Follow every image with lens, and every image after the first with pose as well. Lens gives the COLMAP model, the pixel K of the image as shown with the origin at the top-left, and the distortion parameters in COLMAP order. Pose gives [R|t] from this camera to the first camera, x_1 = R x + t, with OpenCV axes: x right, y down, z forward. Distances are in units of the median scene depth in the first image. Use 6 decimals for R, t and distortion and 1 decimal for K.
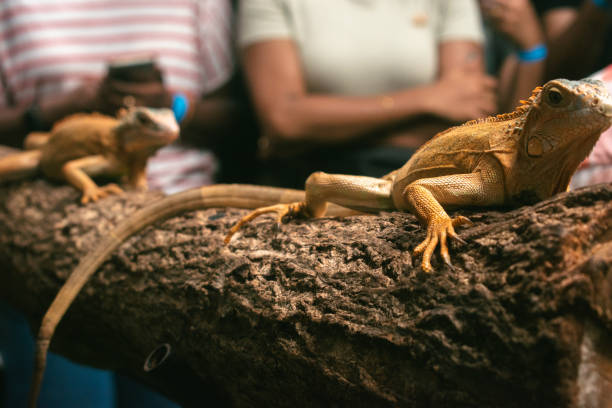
lens RADIAL K [[1366.2, 0, 306.0], [0, 1366.2, 204.0], [0, 0, 1]] dist [0.053630, 0.062840]
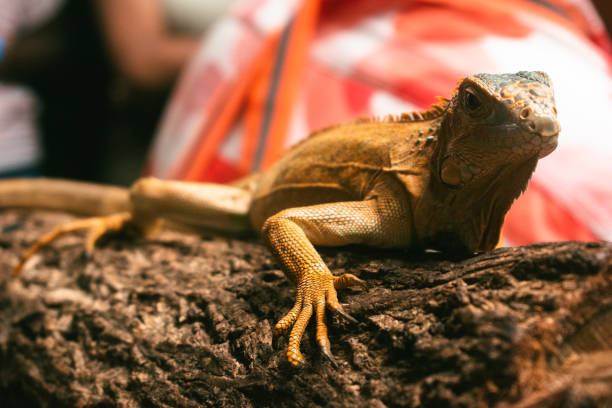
lens RADIAL K [[1366.2, 0, 306.0], [0, 1366.2, 204.0], [0, 0, 1]] dist [0.053630, 0.062840]
pose [[0.995790, 0.012131, 0.090861, 0.031164], [-0.016477, 0.998748, 0.047231, -0.052021], [-0.090175, -0.048529, 0.994743, 0.328638]]
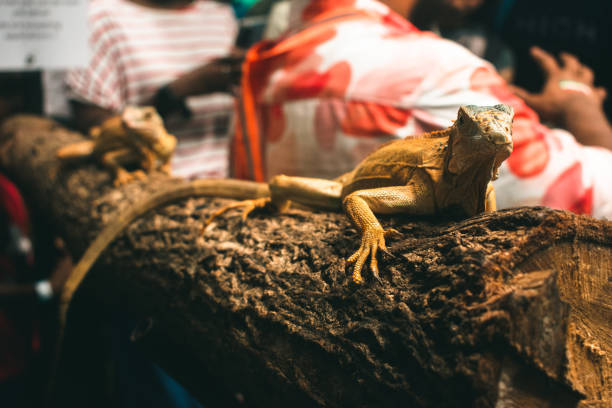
lens RADIAL K [[885.6, 0, 306.0], [0, 885.6, 204.0], [0, 0, 1]] dist [-0.033209, -0.033697]
pose [[0.999486, 0.016865, -0.027275, 0.060849], [-0.015604, 0.998828, 0.045816, -0.038759], [0.028015, -0.045367, 0.998577, 0.289309]]
